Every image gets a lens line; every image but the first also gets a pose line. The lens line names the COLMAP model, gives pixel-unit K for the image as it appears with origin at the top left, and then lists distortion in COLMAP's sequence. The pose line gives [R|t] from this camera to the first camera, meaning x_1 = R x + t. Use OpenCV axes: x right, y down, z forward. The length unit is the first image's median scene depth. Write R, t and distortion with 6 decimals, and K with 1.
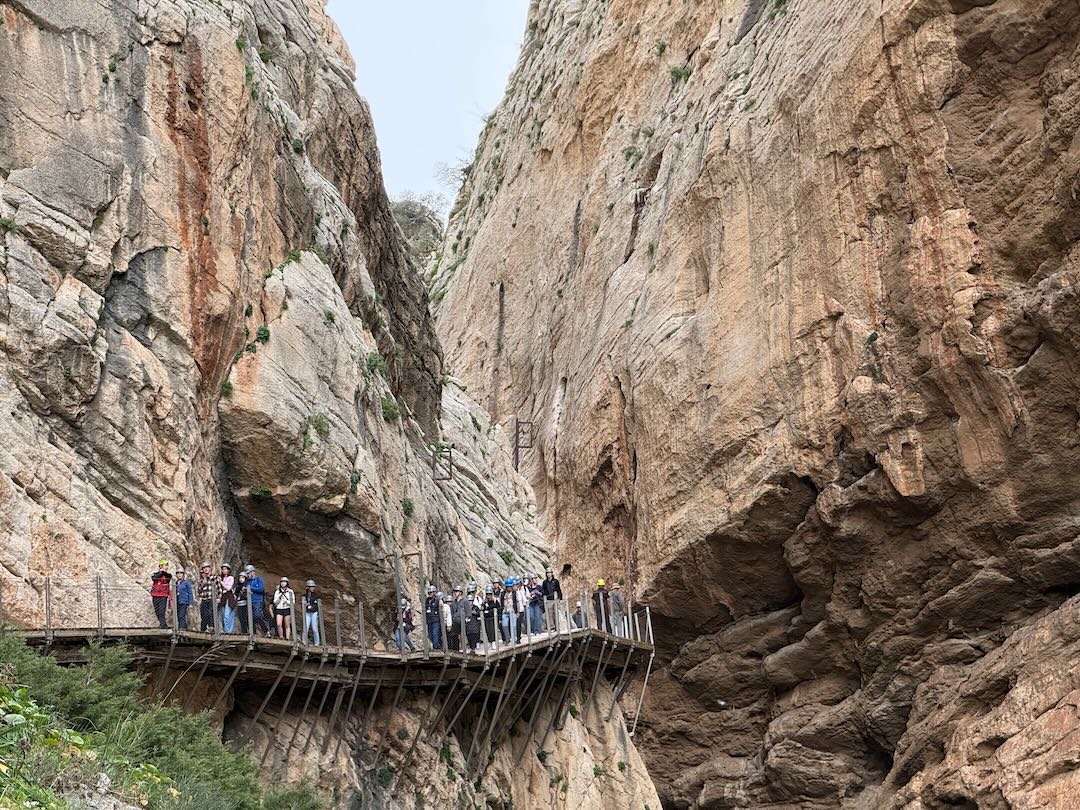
lens RADIAL K [[3796.1, 0, 540.0], [0, 3796.1, 405.0], [0, 0, 1]] dist [0.154753, 2.864841]
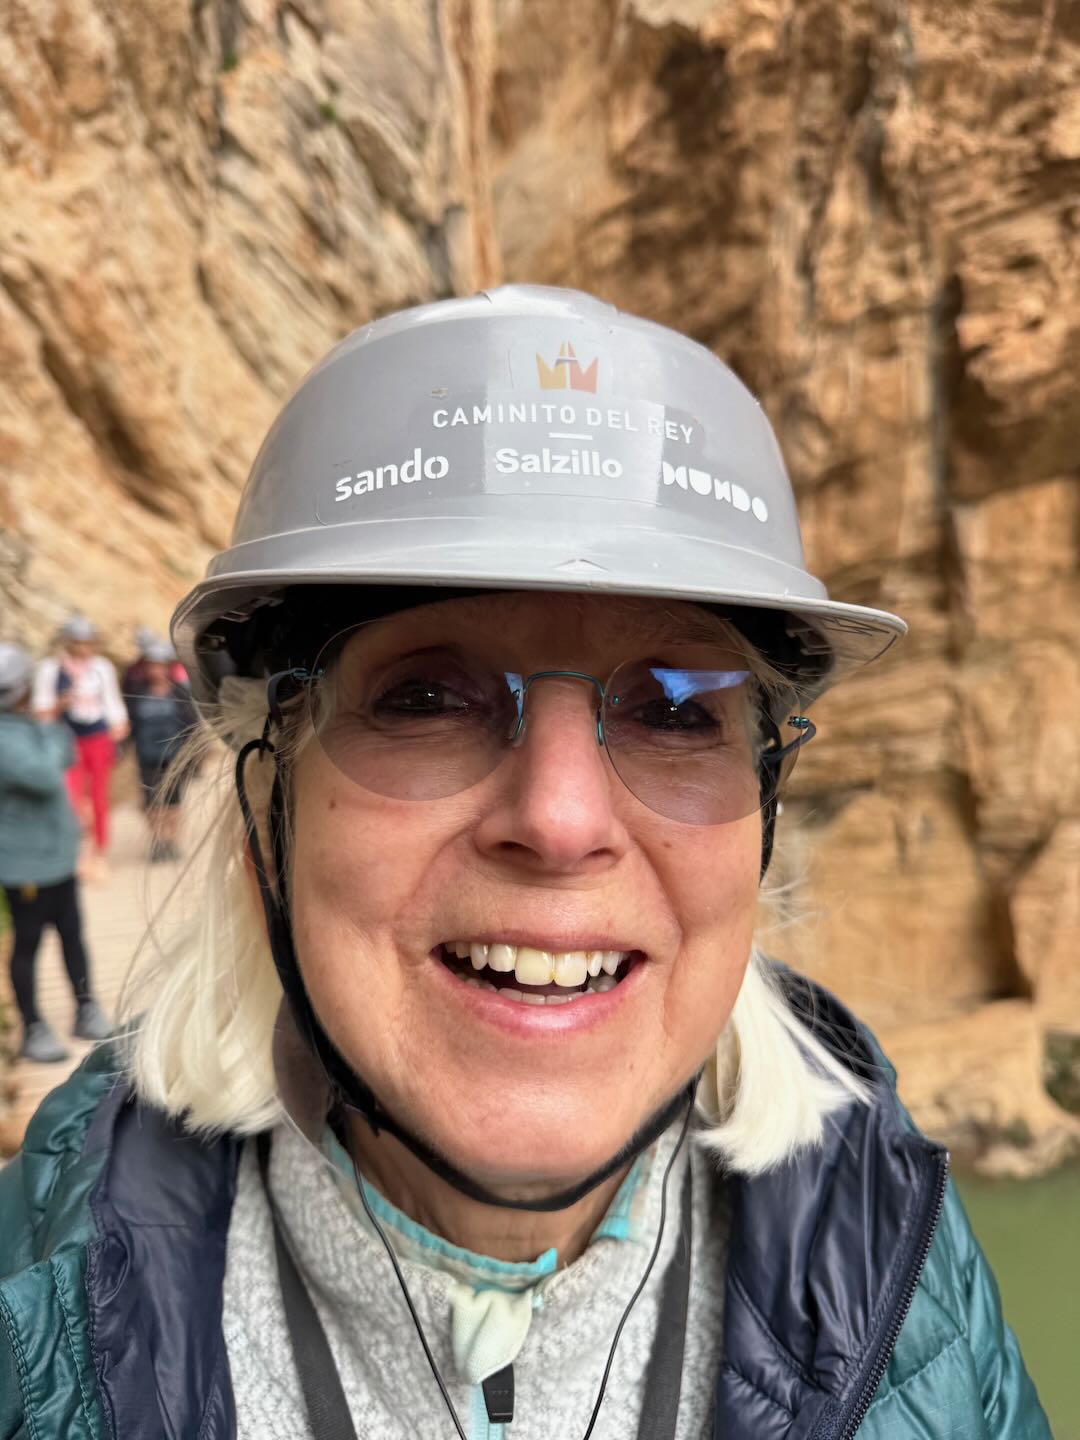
lens RADIAL K [[1059.1, 0, 540.0], [0, 1059.1, 720.0], [0, 0, 1]] dist [-0.007013, -0.000399]
pose [[0.912601, -0.023289, 0.408188, -0.126537], [-0.079806, 0.969025, 0.233711, 0.008316], [-0.400987, -0.245860, 0.882475, 0.536328]]
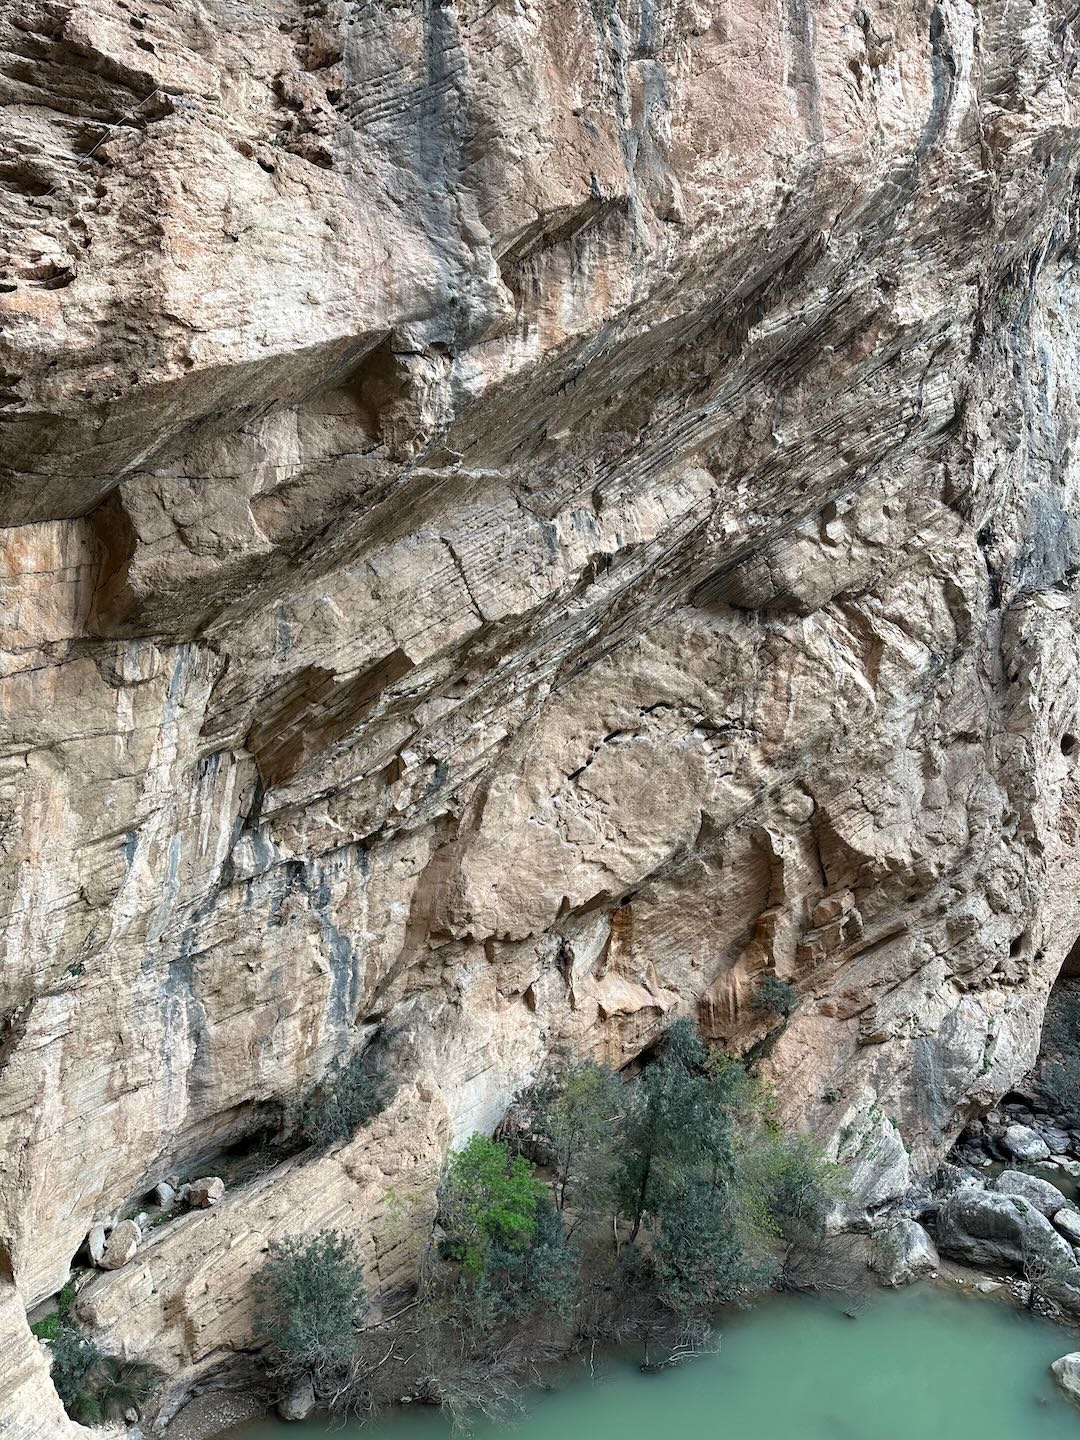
lens RADIAL K [[996.9, 0, 531.7], [0, 996.9, 721.2], [0, 0, 1]] dist [0.107521, -0.162194]
pose [[-0.026386, 0.000399, 0.999652, -0.041778], [-0.154590, 0.987969, -0.004475, 0.034151], [-0.987626, -0.154654, -0.026007, 0.728423]]
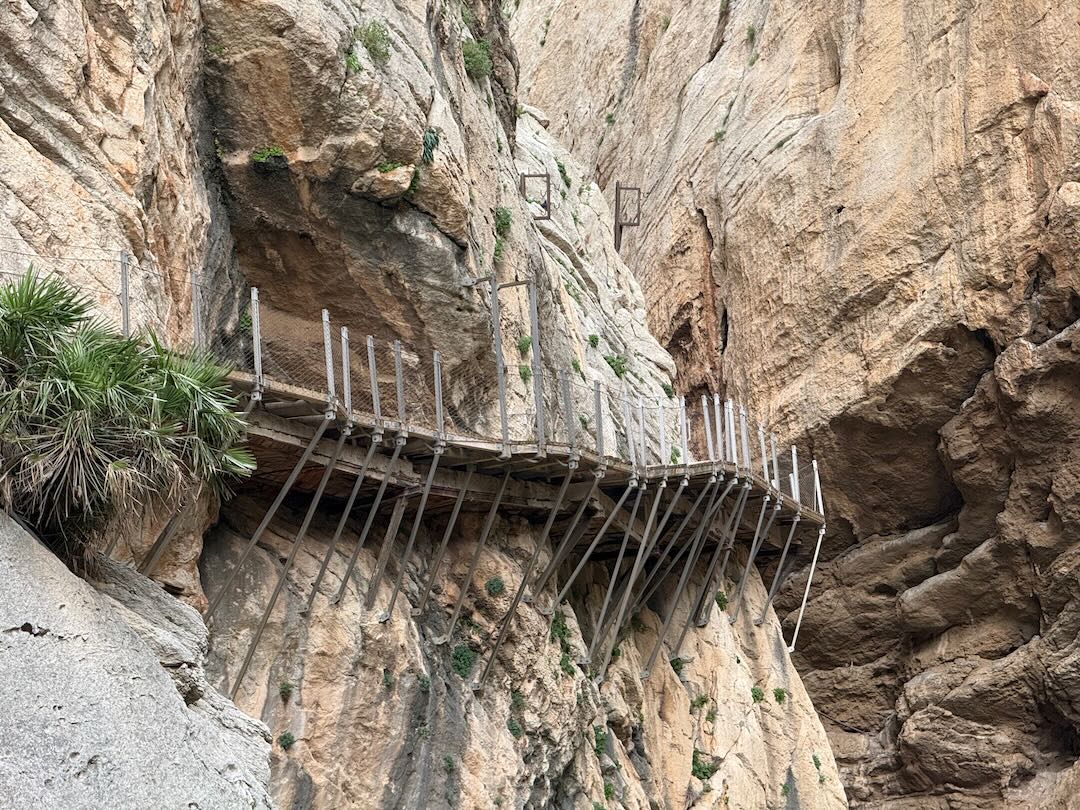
lens RADIAL K [[3796.1, 0, 540.0], [0, 3796.1, 405.0], [0, 0, 1]] dist [0.154753, 2.864841]
pose [[0.999426, 0.018899, 0.028126, -0.034839], [-0.018285, 0.999592, -0.021945, 0.053298], [-0.028530, 0.021418, 0.999363, 0.305056]]
